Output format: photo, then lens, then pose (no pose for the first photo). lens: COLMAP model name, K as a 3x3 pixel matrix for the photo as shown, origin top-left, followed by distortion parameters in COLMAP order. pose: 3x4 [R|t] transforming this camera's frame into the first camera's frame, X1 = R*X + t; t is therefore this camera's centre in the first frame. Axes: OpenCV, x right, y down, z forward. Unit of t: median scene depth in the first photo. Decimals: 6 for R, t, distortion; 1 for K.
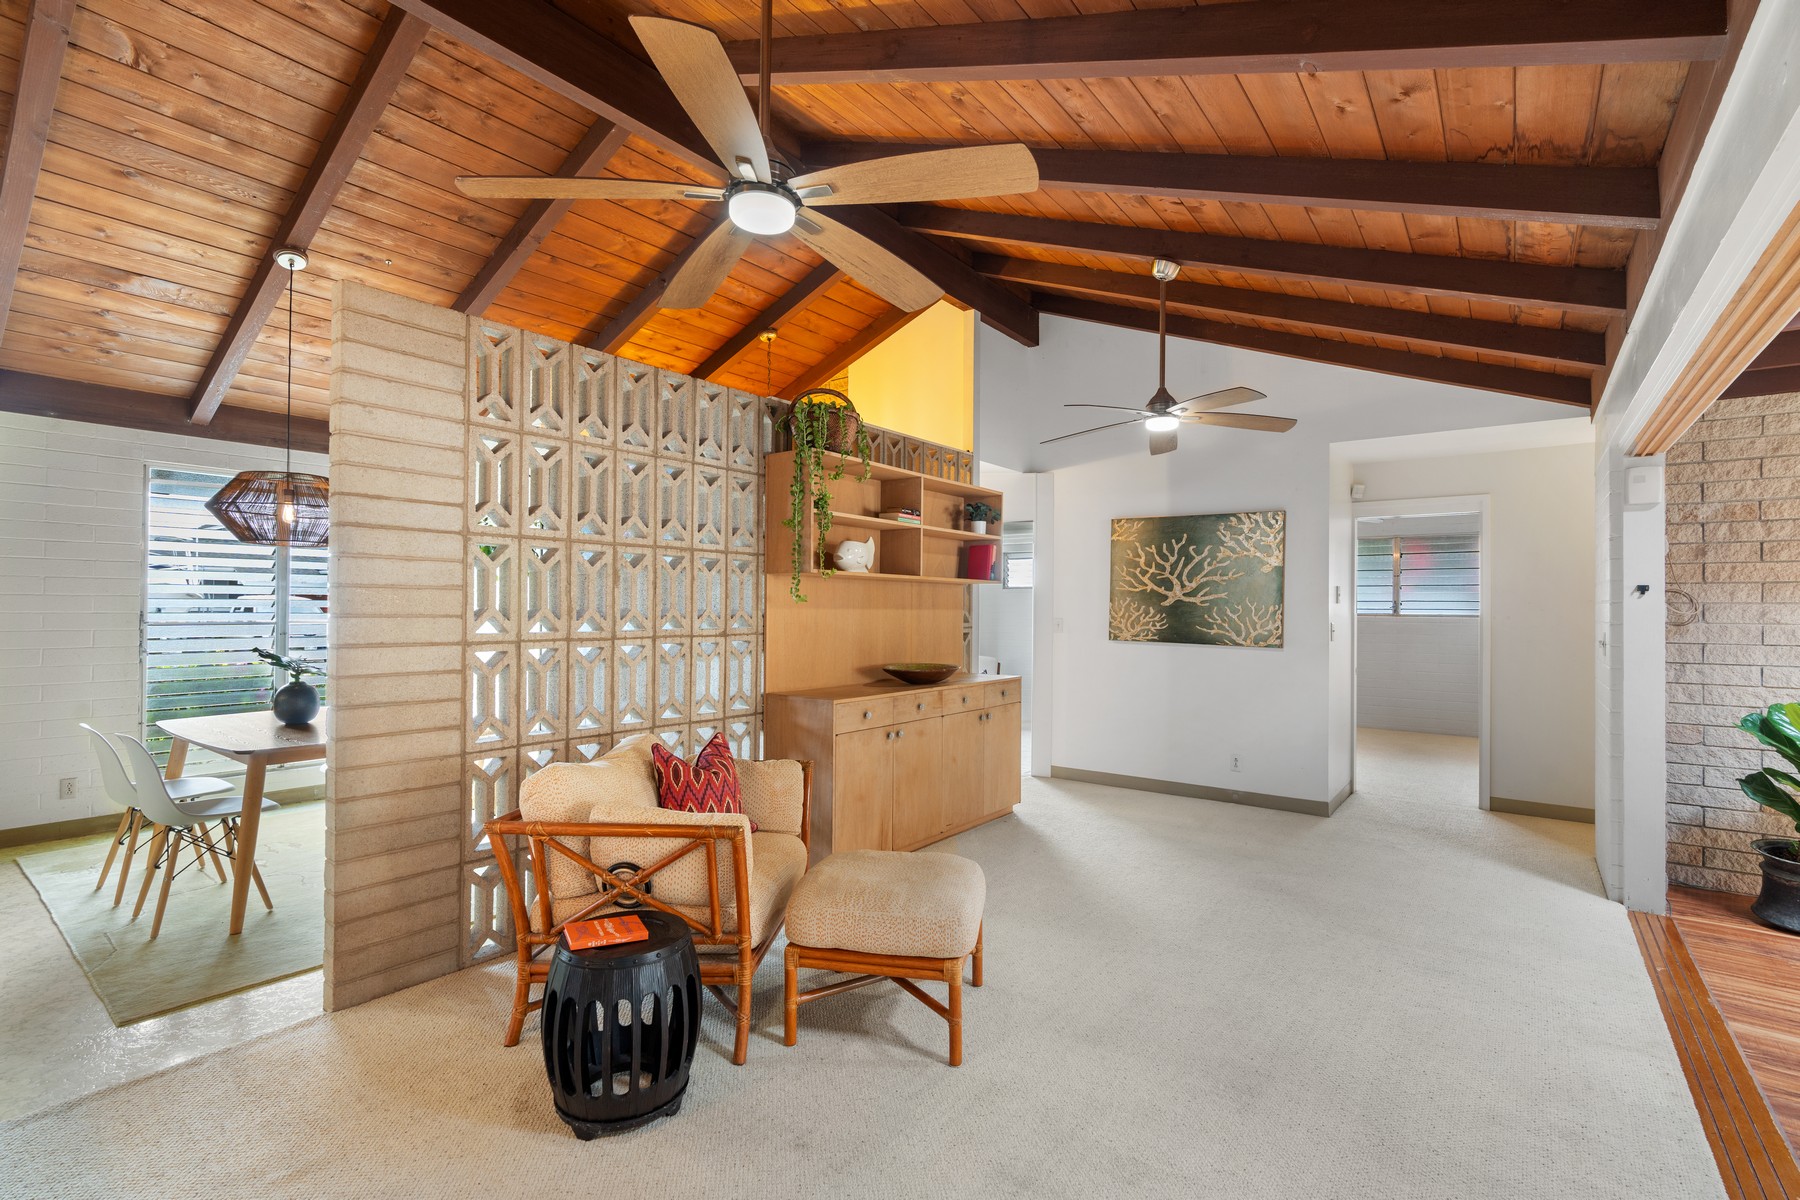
lens RADIAL K [[818.5, 0, 902.2], [0, 818.5, 604.2], [0, 0, 1]] dist [-0.009518, 0.002926]
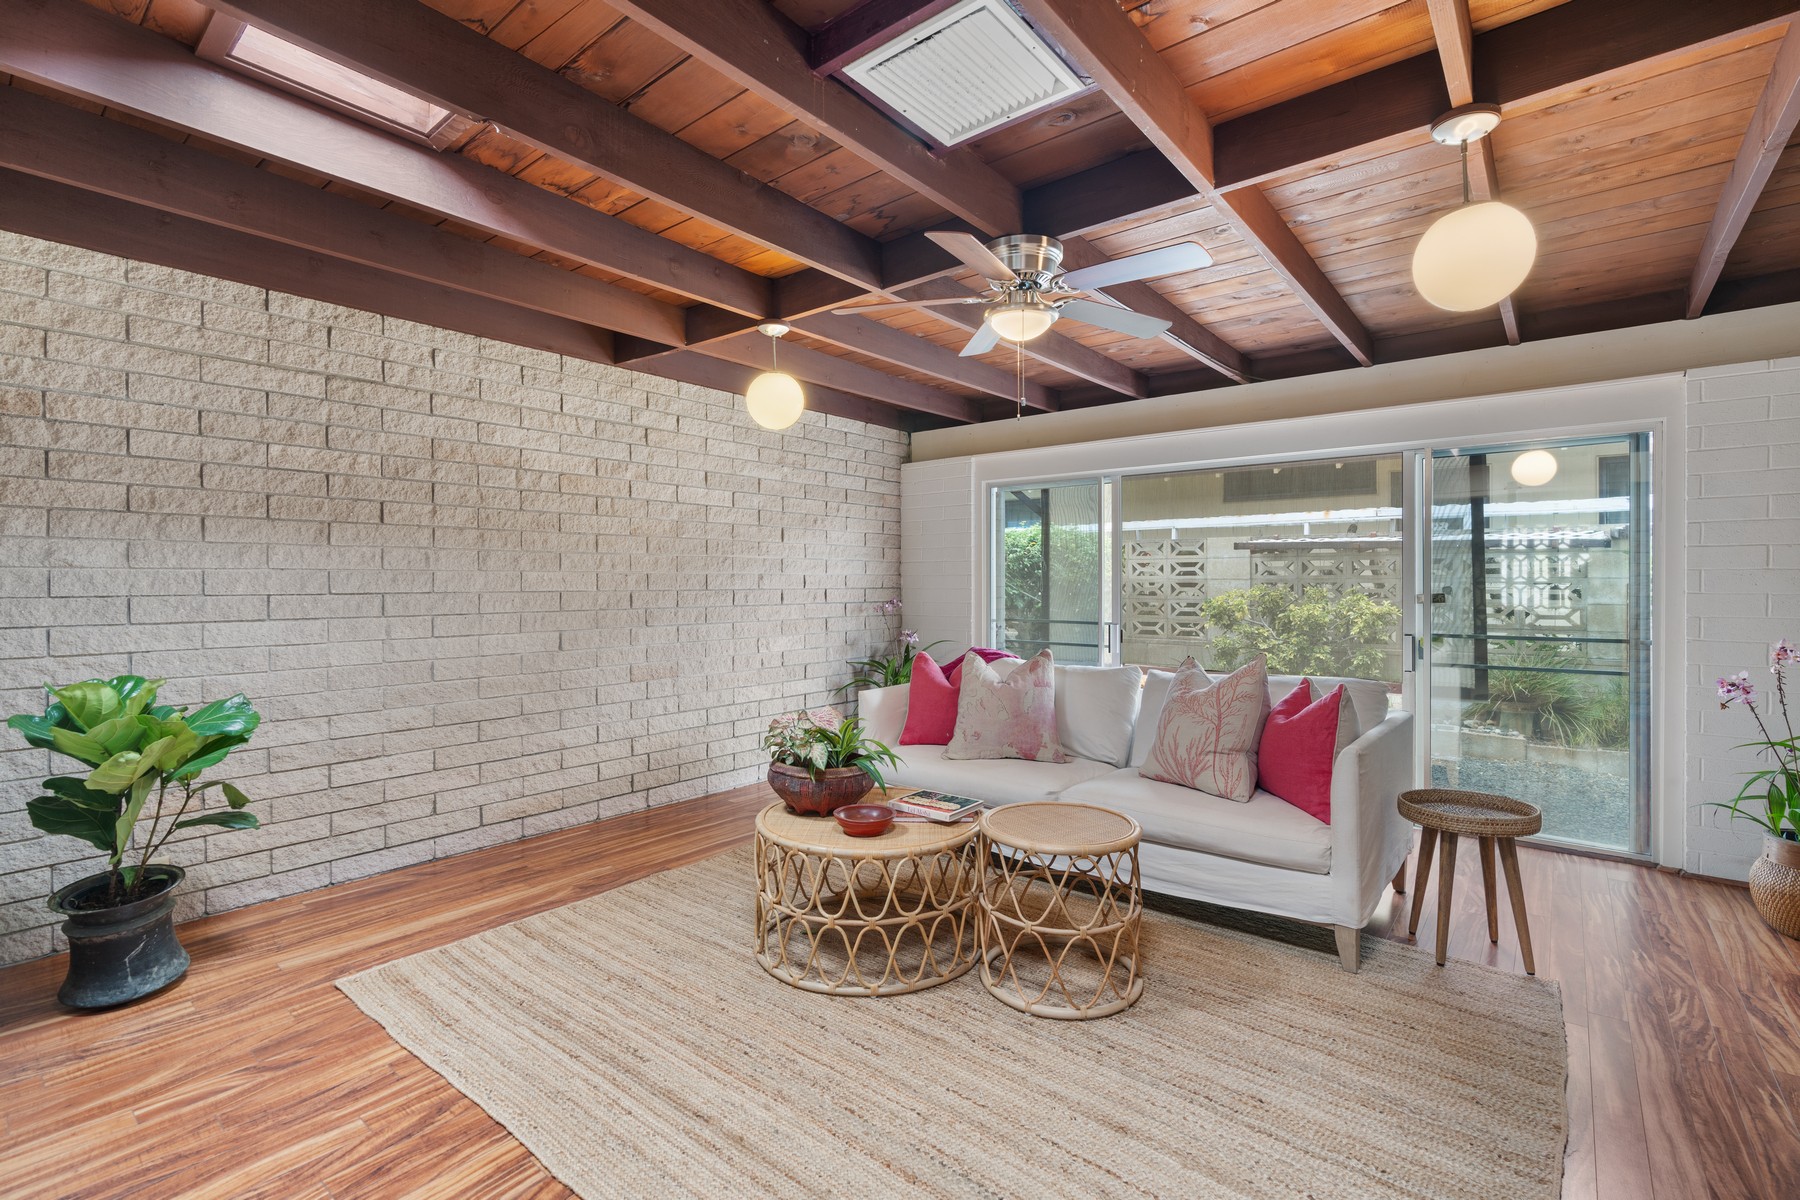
lens RADIAL K [[818.5, 0, 908.7], [0, 818.5, 586.6], [0, 0, 1]] dist [-0.009518, 0.002926]
pose [[0.030381, -0.016479, 0.999403, 0.381124], [-0.005474, 0.999846, 0.016653, 0.025407], [-0.999523, -0.005977, 0.030287, 0.237943]]
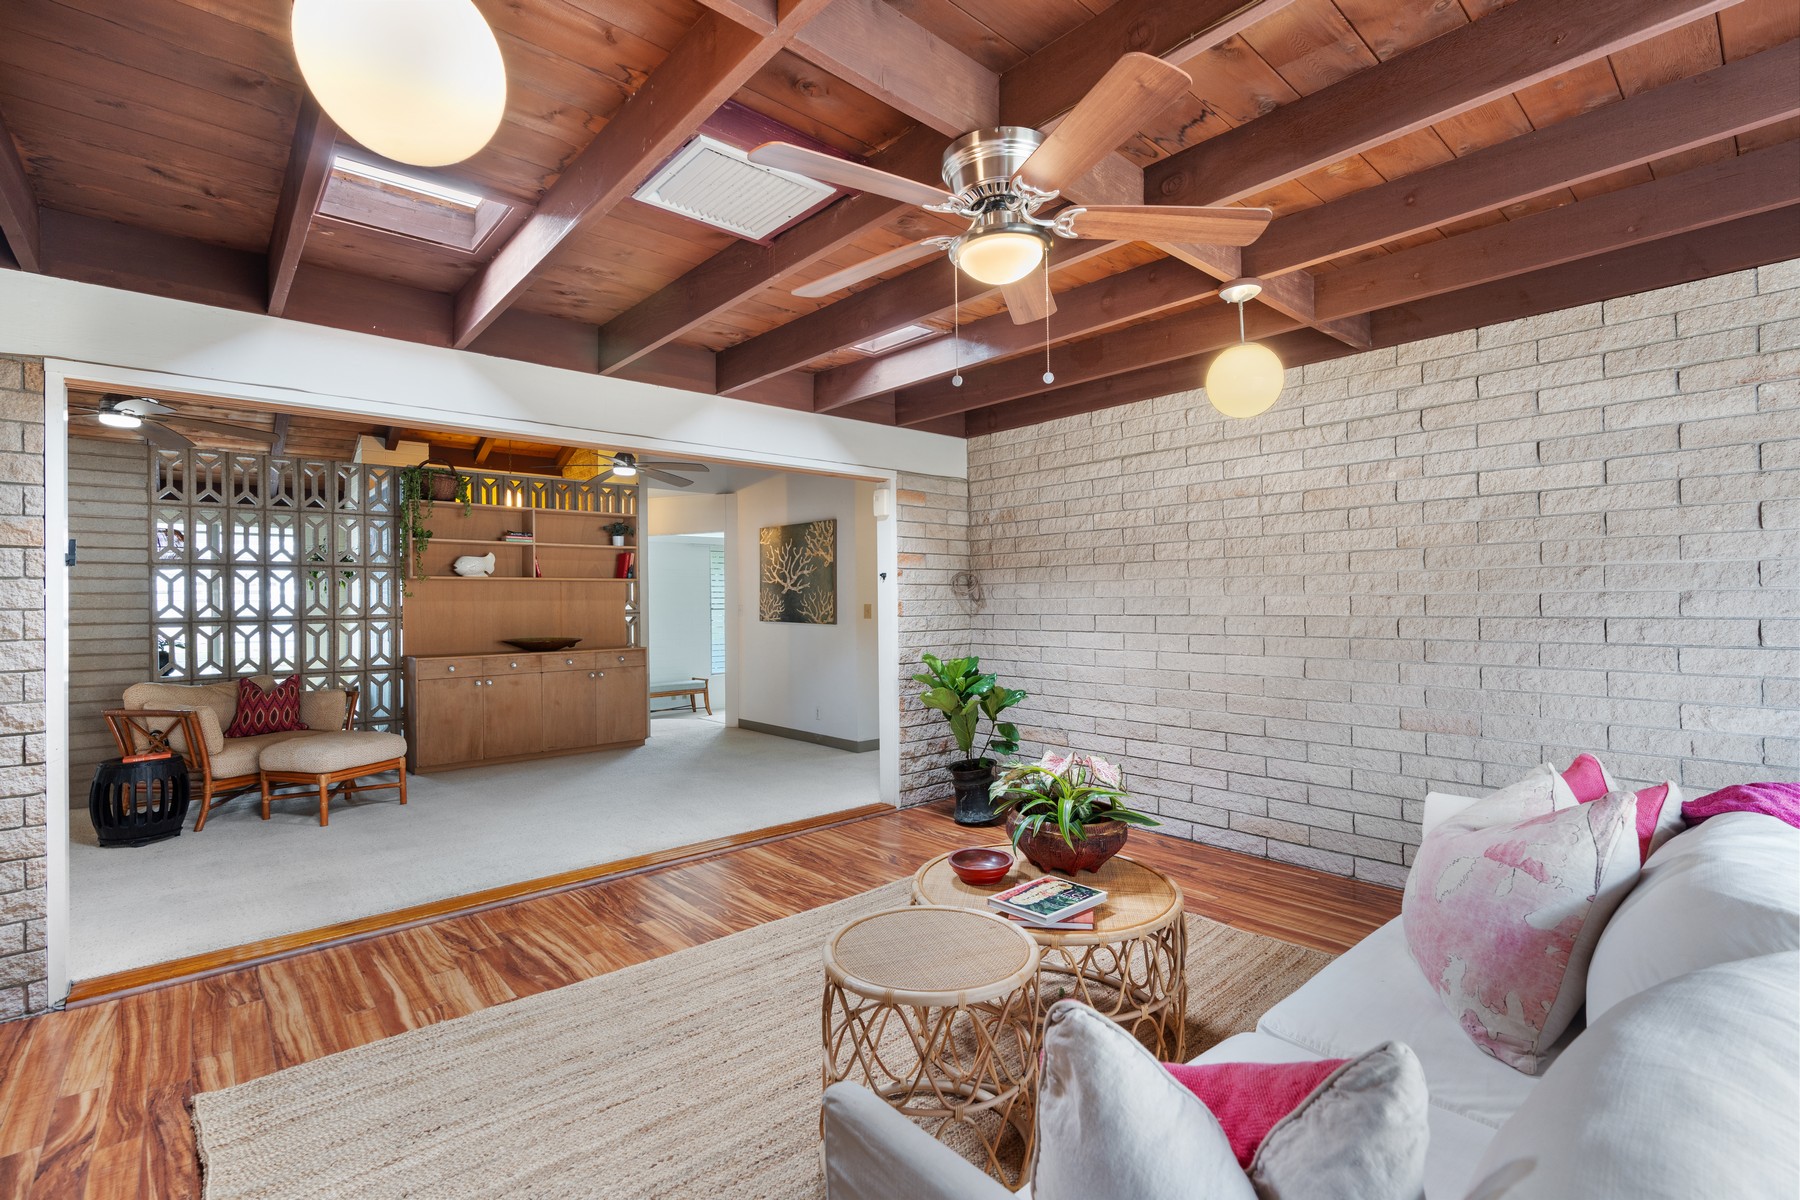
lens RADIAL K [[818.5, 0, 911.5], [0, 818.5, 607.4], [0, 0, 1]] dist [-0.009518, 0.002926]
pose [[0.981329, -0.017640, -0.191525, 1.167348], [0.019970, 0.999748, 0.010244, 0.021274], [0.191296, -0.013877, 0.981434, -0.372234]]
